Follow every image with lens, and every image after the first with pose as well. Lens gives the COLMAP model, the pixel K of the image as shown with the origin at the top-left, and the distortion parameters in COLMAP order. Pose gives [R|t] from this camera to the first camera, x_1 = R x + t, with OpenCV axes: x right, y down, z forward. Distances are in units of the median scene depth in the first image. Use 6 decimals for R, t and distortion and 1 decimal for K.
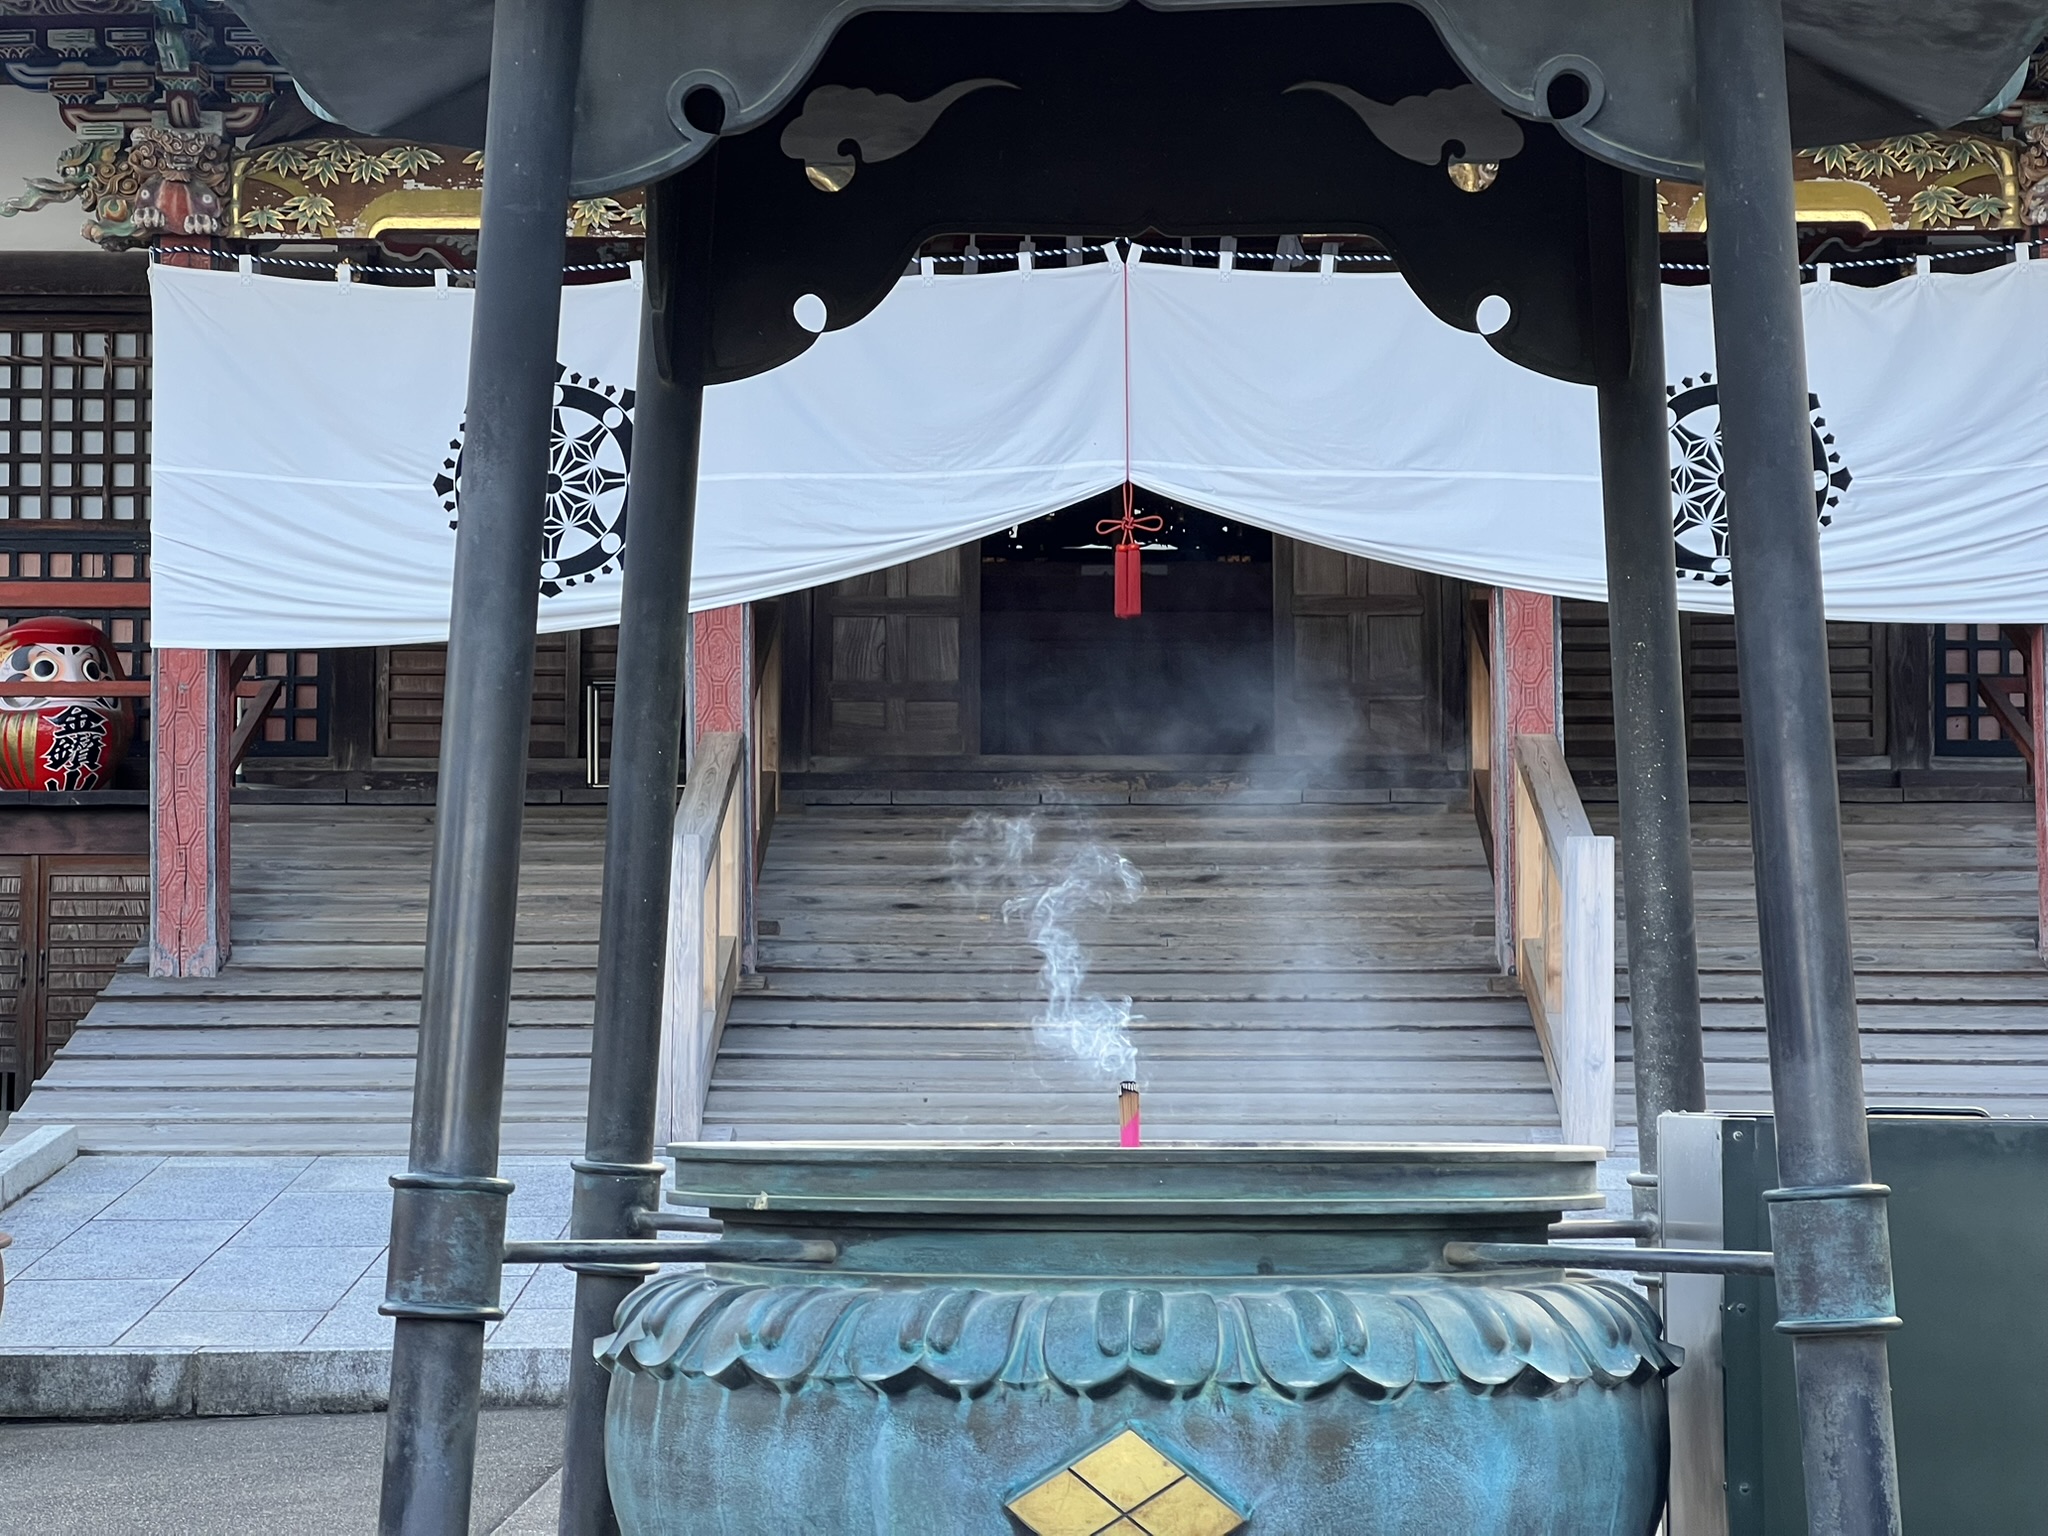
lens RADIAL K [[4574.8, 0, 1023.8], [0, 4574.8, 765.6], [0, 0, 1]] dist [0.143703, 0.000000]
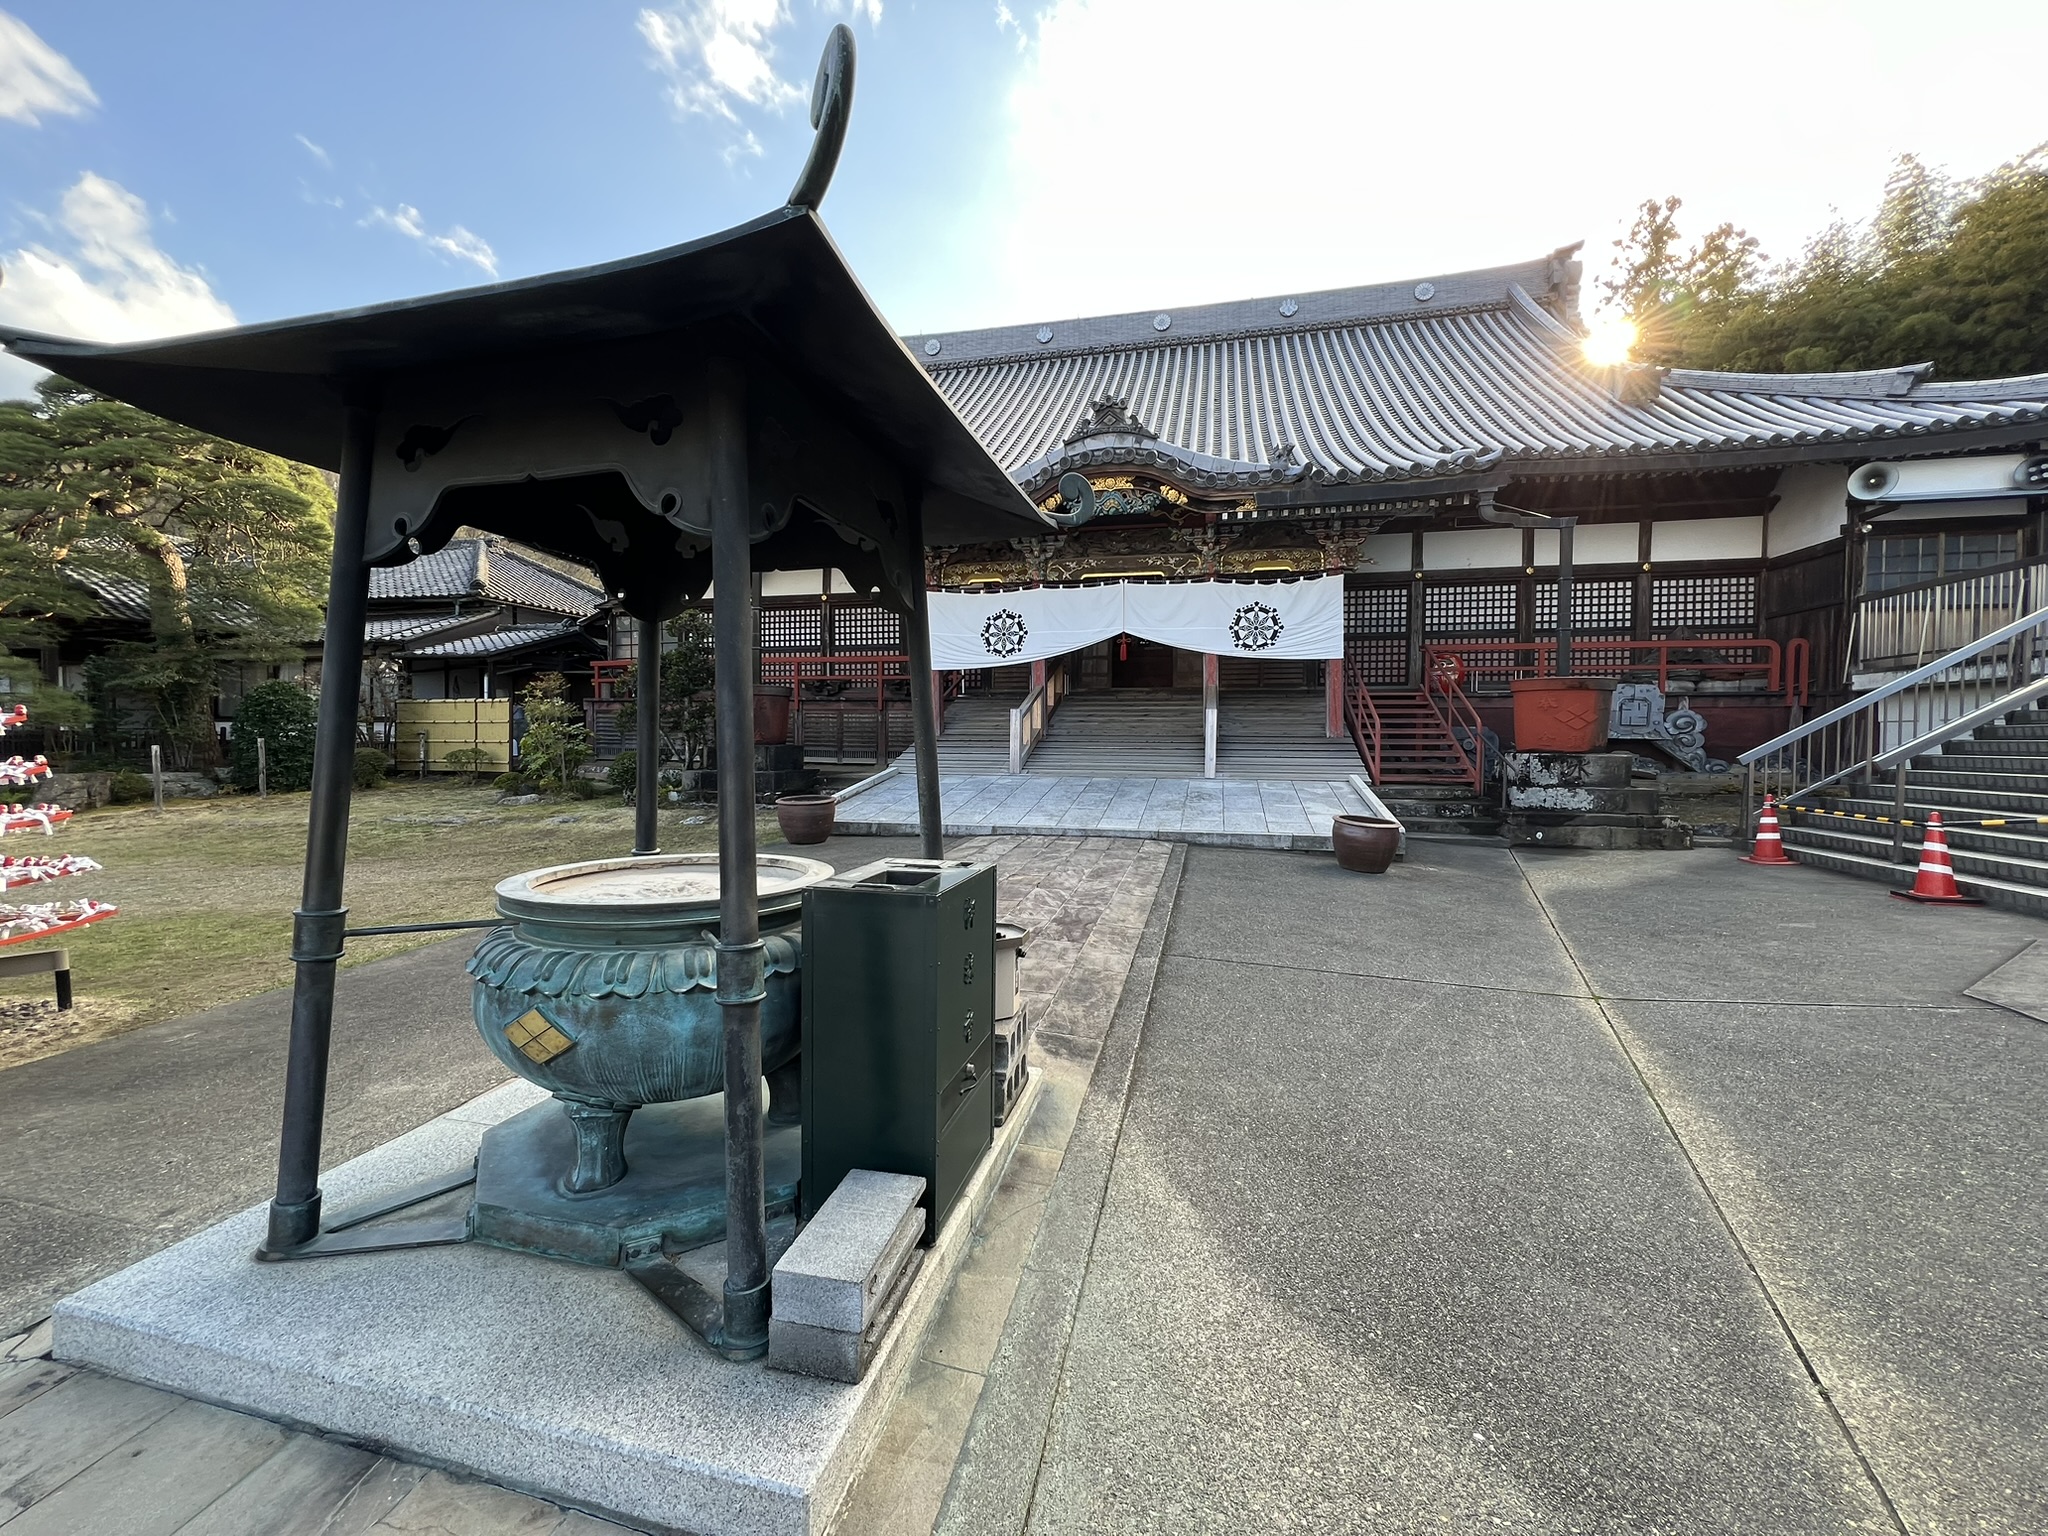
lens RADIAL K [[822.7, 0, 1019.2], [0, 822.7, 773.1], [0, 0, 1]] dist [0.000697, 0.000011]
pose [[0.976890, 0.013510, -0.213314, 0.396062], [0.010330, 0.993850, 0.110250, -0.045873], [0.213492, -0.109906, 0.970743, 0.575030]]
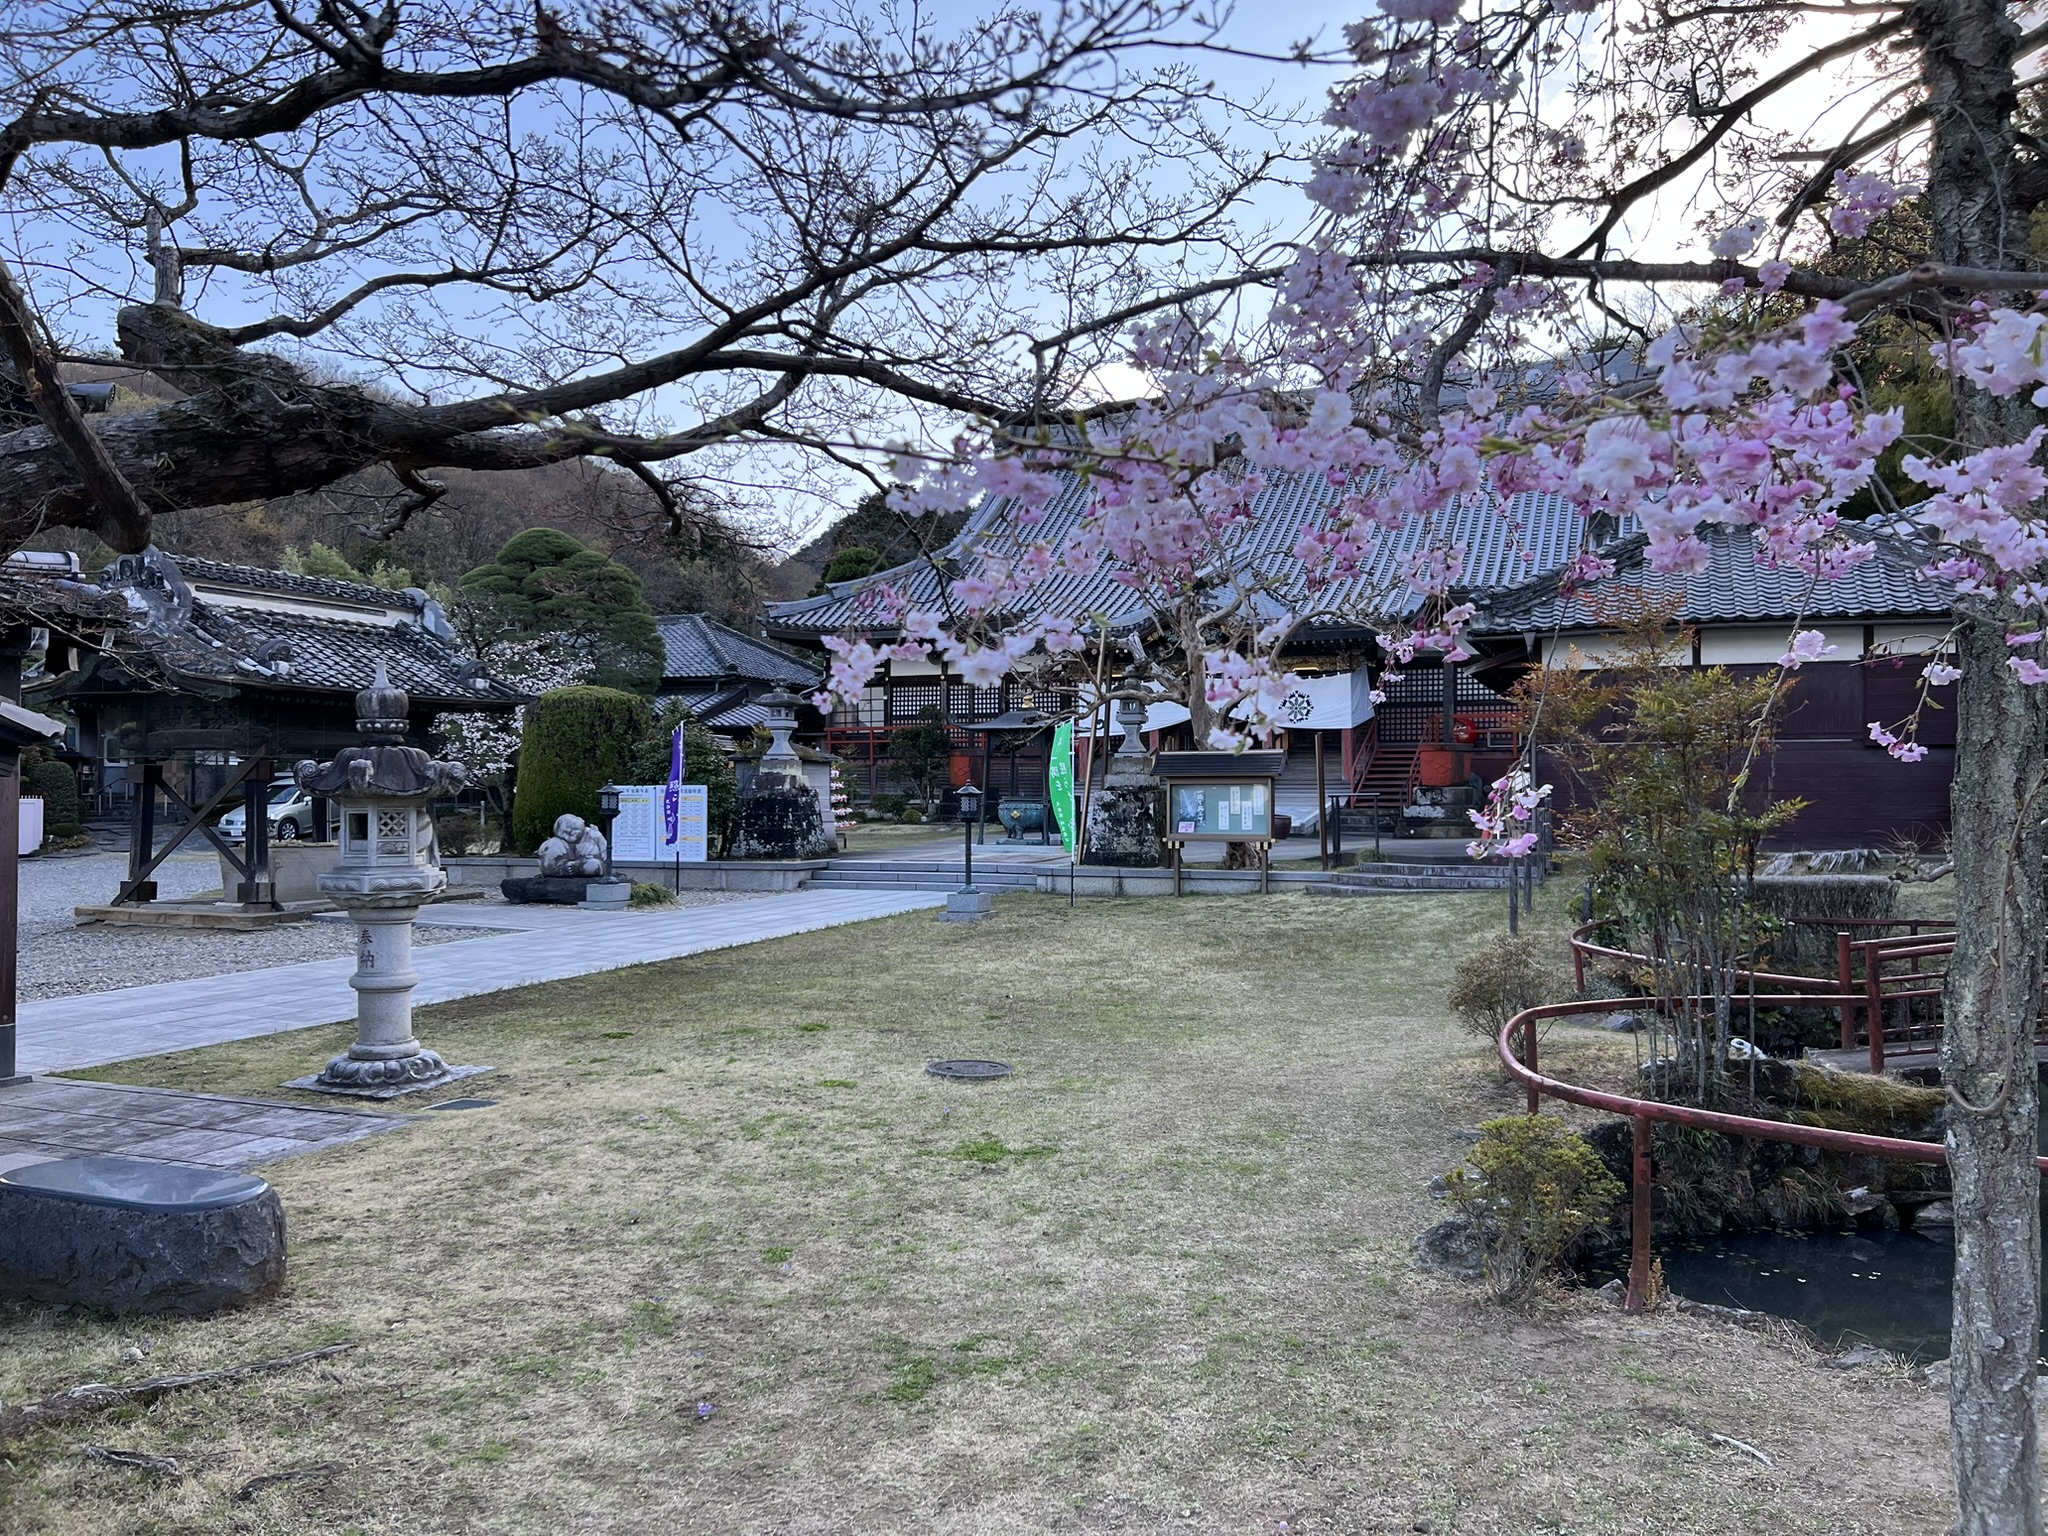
lens RADIAL K [[1543.3, 0, 1024.9], [0, 1543.3, 772.4], [0, 0, 1]] dist [-0.000004, -0.000001]
pose [[0.927513, -0.008523, -0.373693, 2.493816], [0.026415, 0.998735, 0.042785, -0.295175], [0.372856, -0.049555, 0.926565, -4.991112]]
